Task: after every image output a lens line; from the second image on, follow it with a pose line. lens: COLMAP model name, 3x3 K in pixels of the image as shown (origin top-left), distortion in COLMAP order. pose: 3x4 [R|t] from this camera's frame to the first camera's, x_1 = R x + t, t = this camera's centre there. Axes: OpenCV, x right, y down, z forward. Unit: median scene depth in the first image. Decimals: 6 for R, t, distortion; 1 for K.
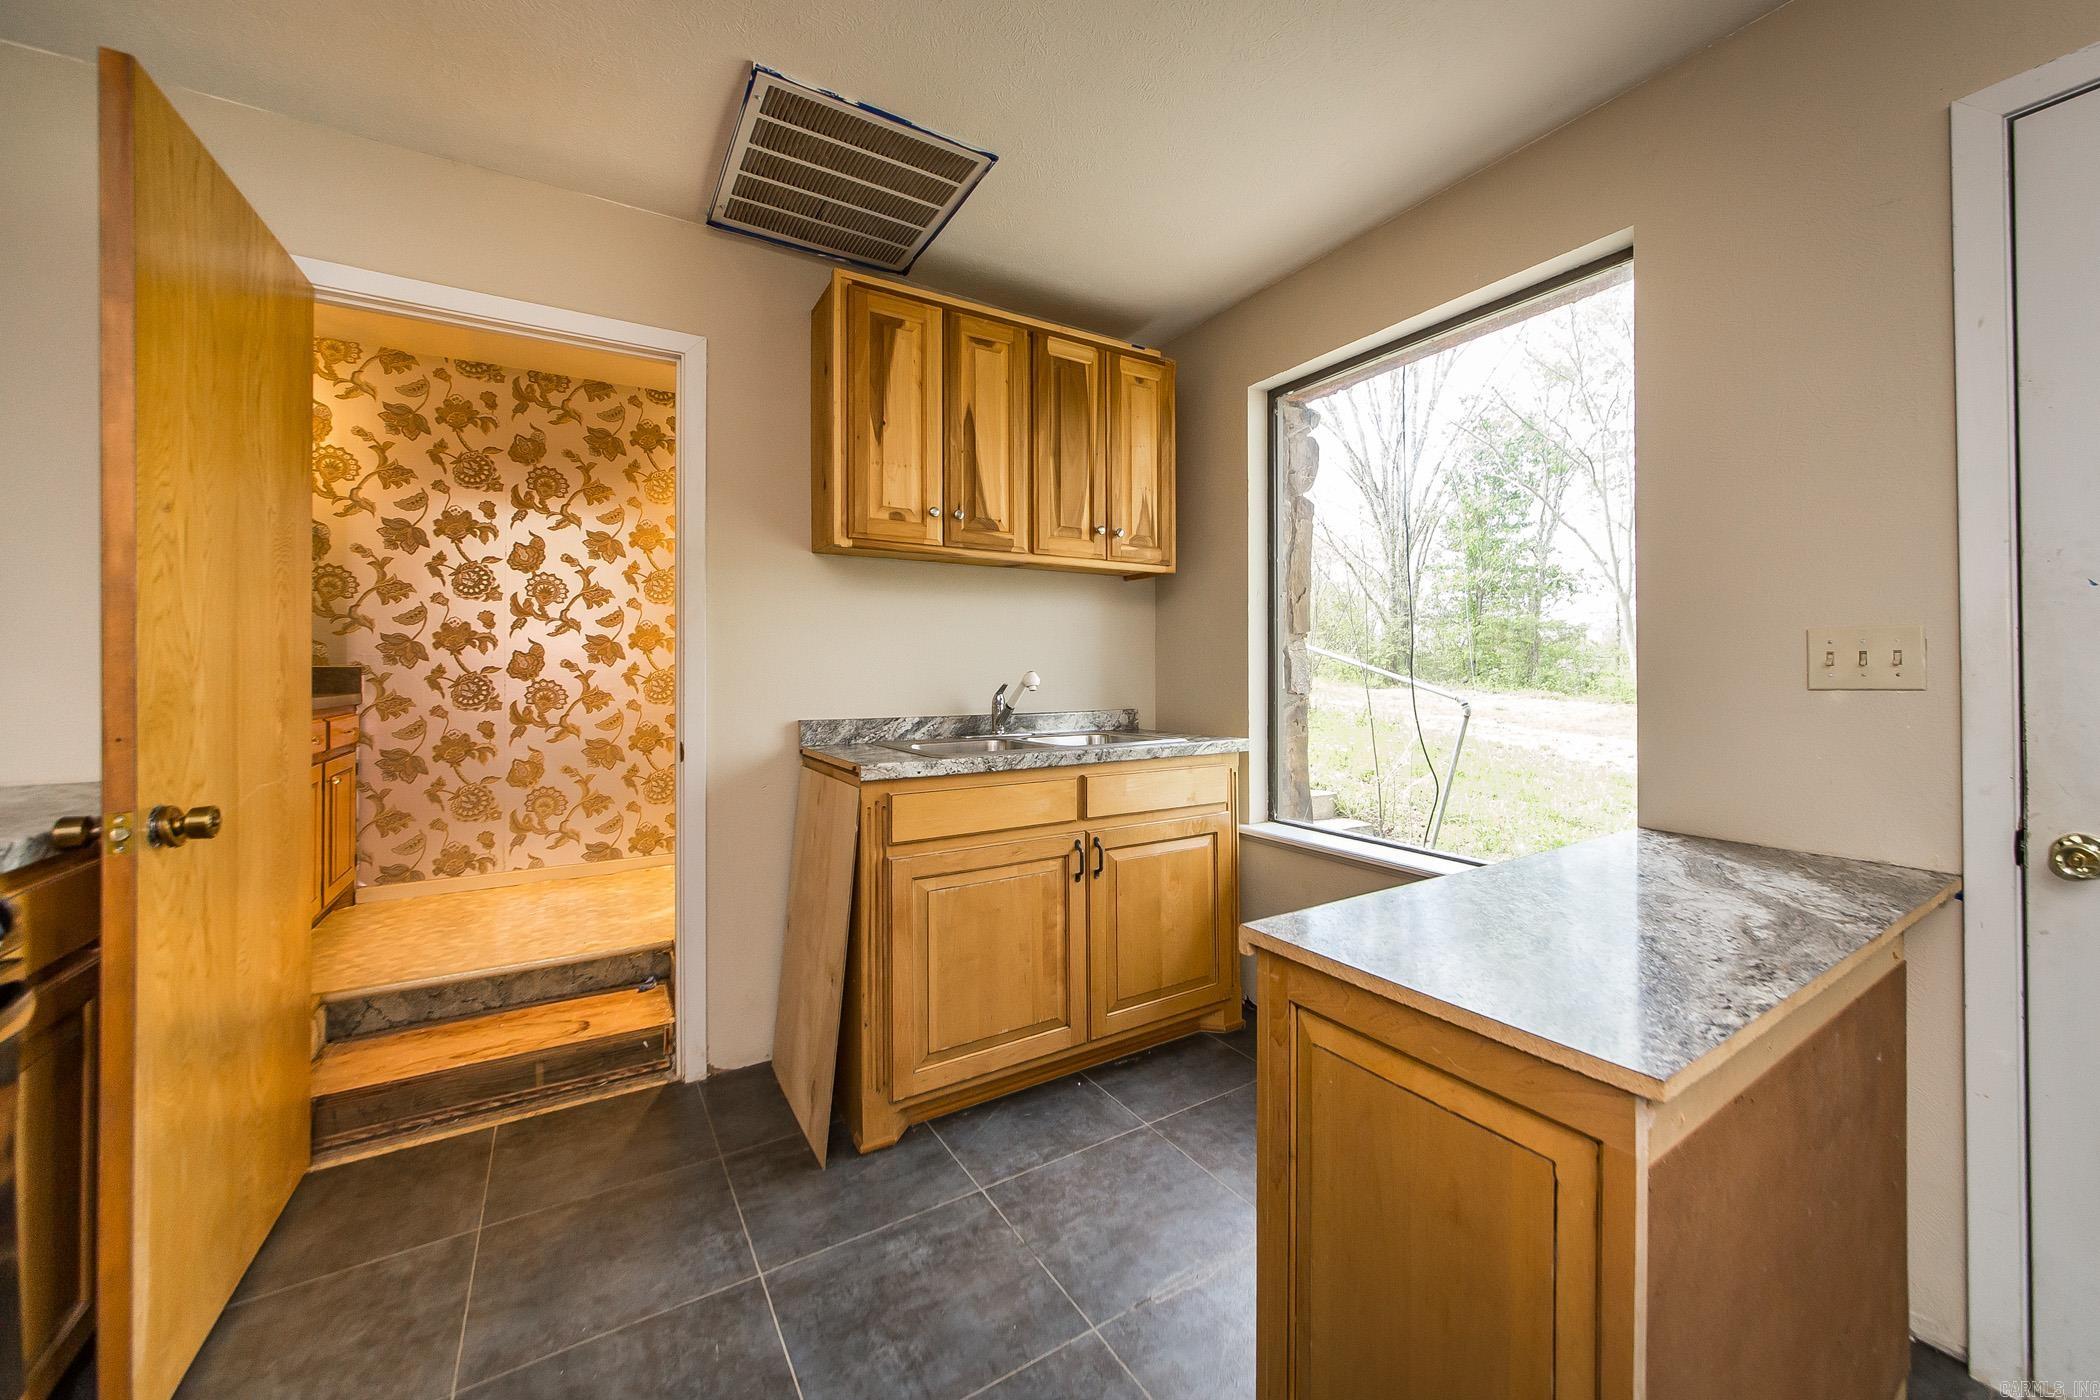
lens RADIAL K [[812.7, 0, 1118.5], [0, 812.7, 658.4], [0, 0, 1]] dist [-0.008242, 0.000673]
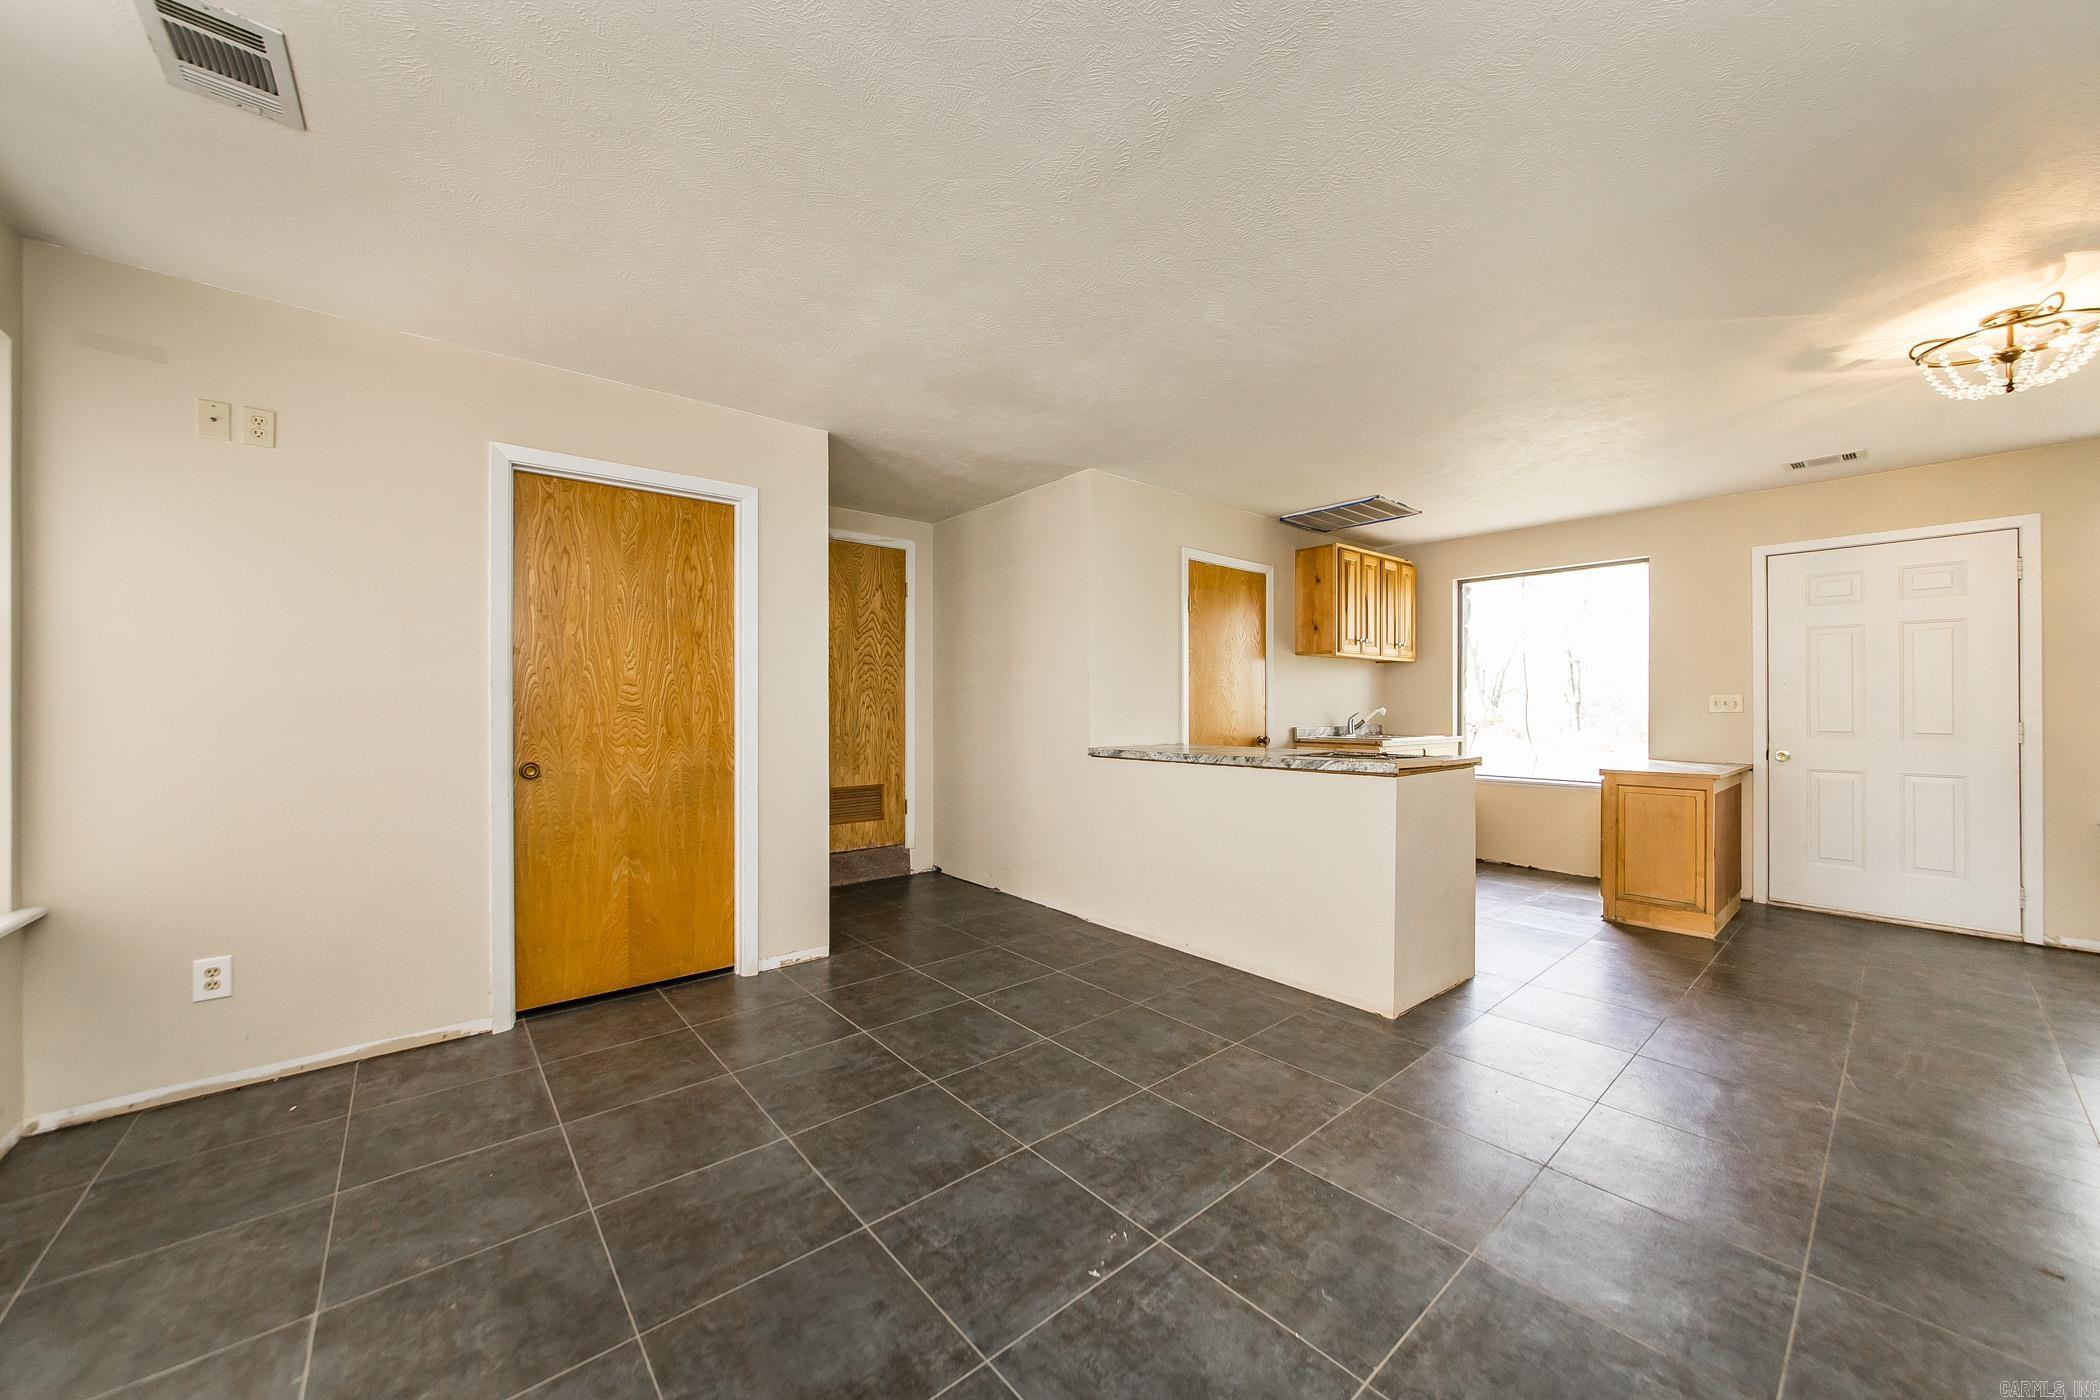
lens RADIAL K [[753.6, 0, 1050.4], [0, 753.6, 709.2], [0, 0, 1]] dist [-0.009970, 0.002663]
pose [[0.994314, 0.002060, 0.106464, -1.390042], [-0.003922, 0.999843, 0.017285, -0.010239], [-0.106411, -0.017605, 0.994166, -1.137594]]
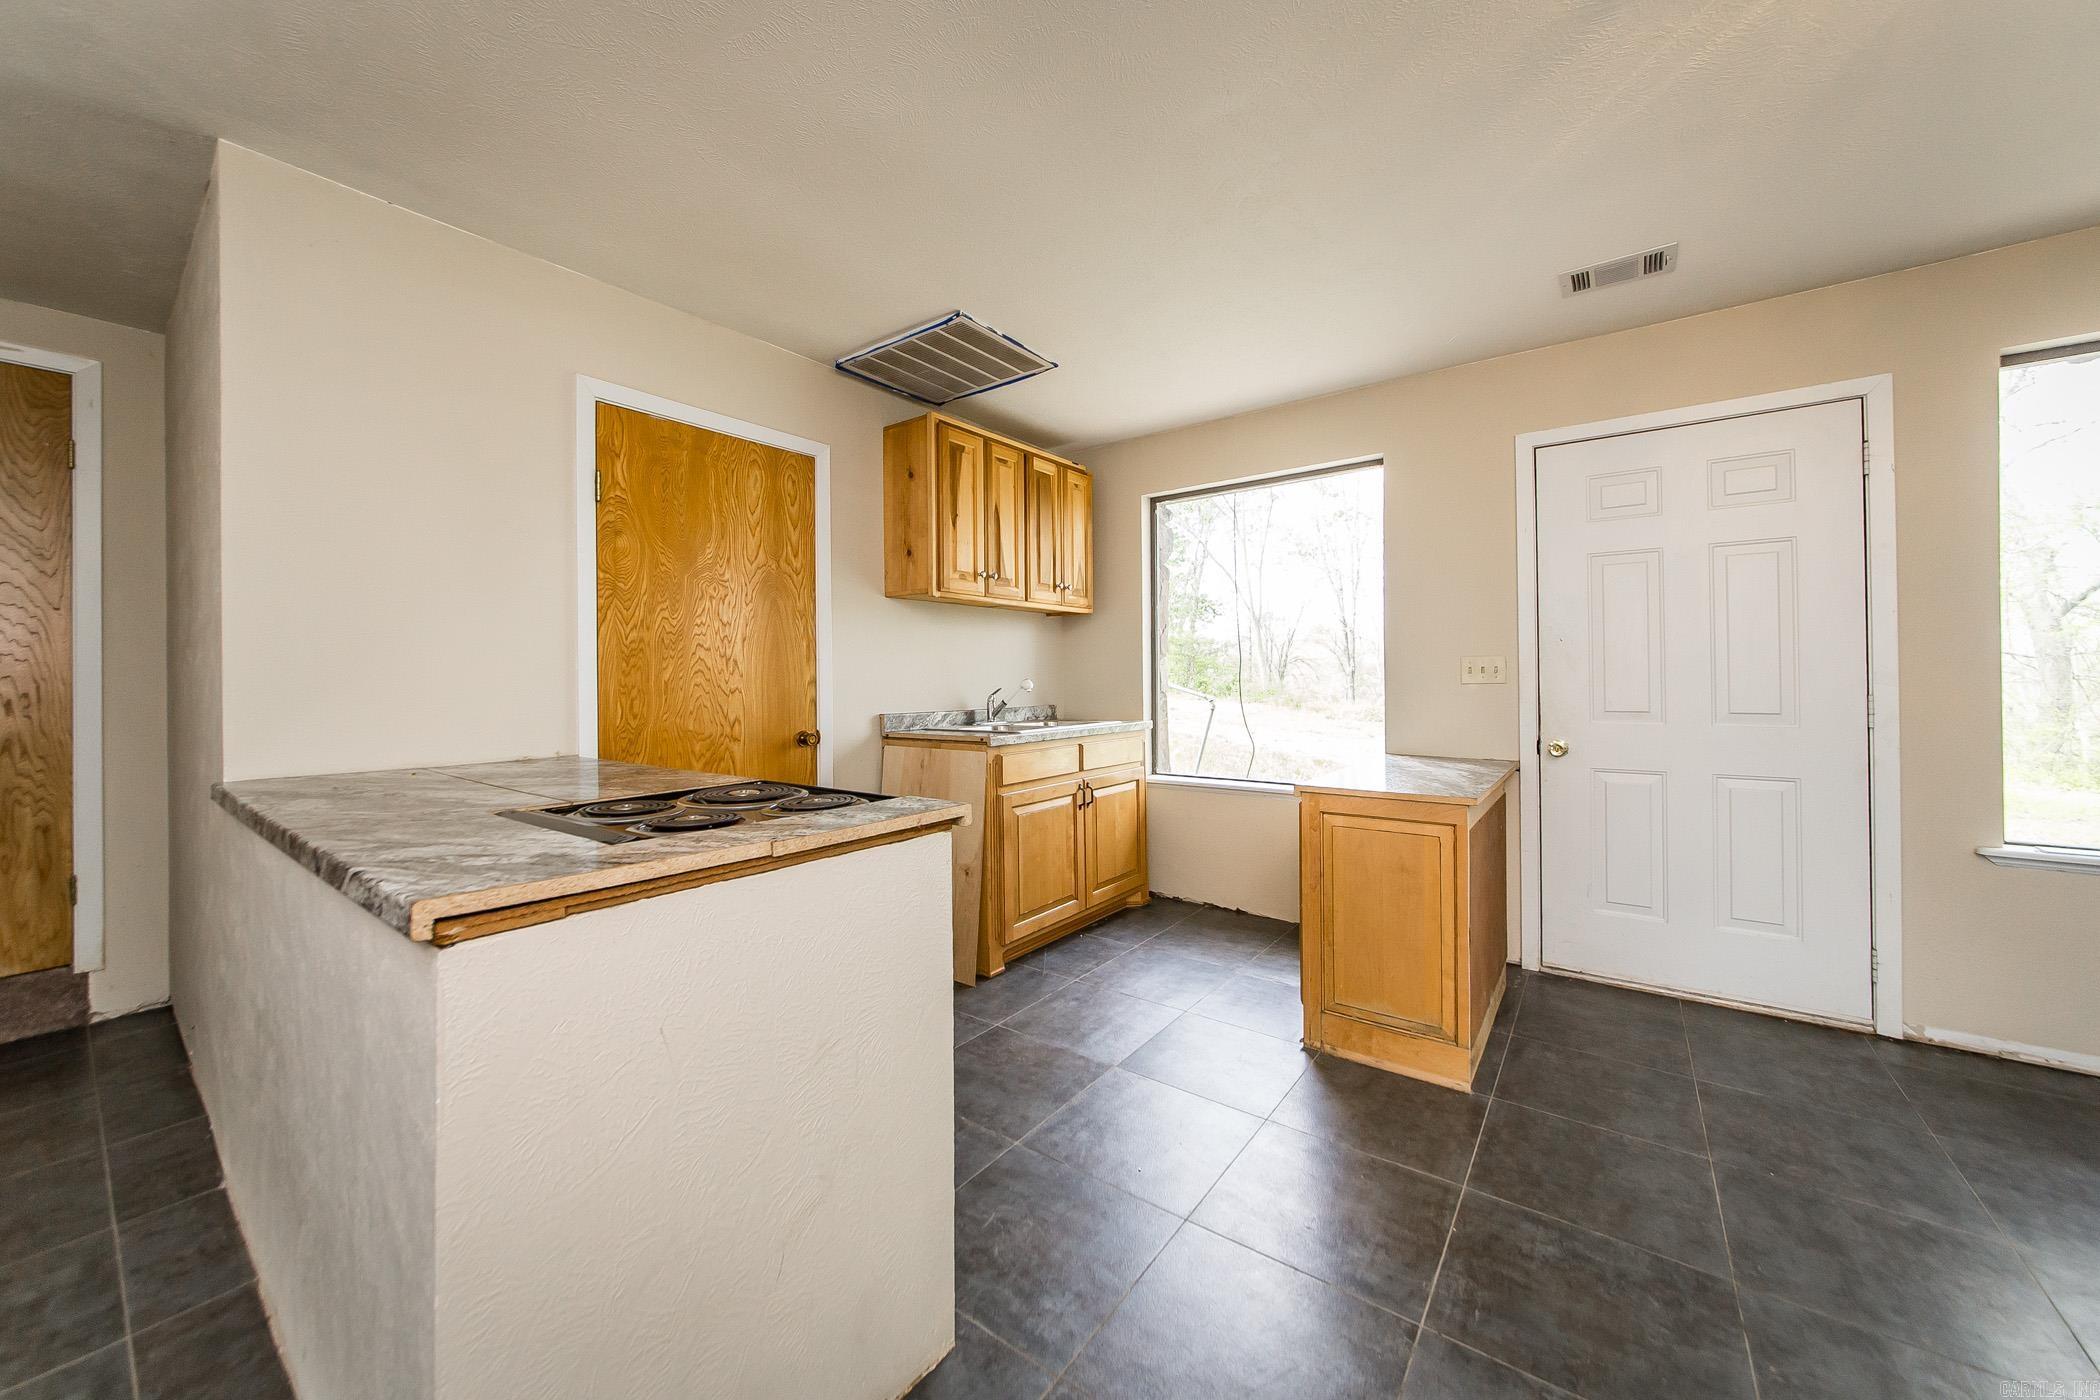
lens RADIAL K [[753.6, 0, 1065.4], [0, 753.6, 672.3], [0, 0, 1]] dist [-0.009970, 0.002663]
pose [[0.946157, -0.003556, 0.323689, -0.539258], [0.001986, 0.999985, 0.005180, -0.004206], [-0.323703, -0.004258, 0.946149, -0.383678]]
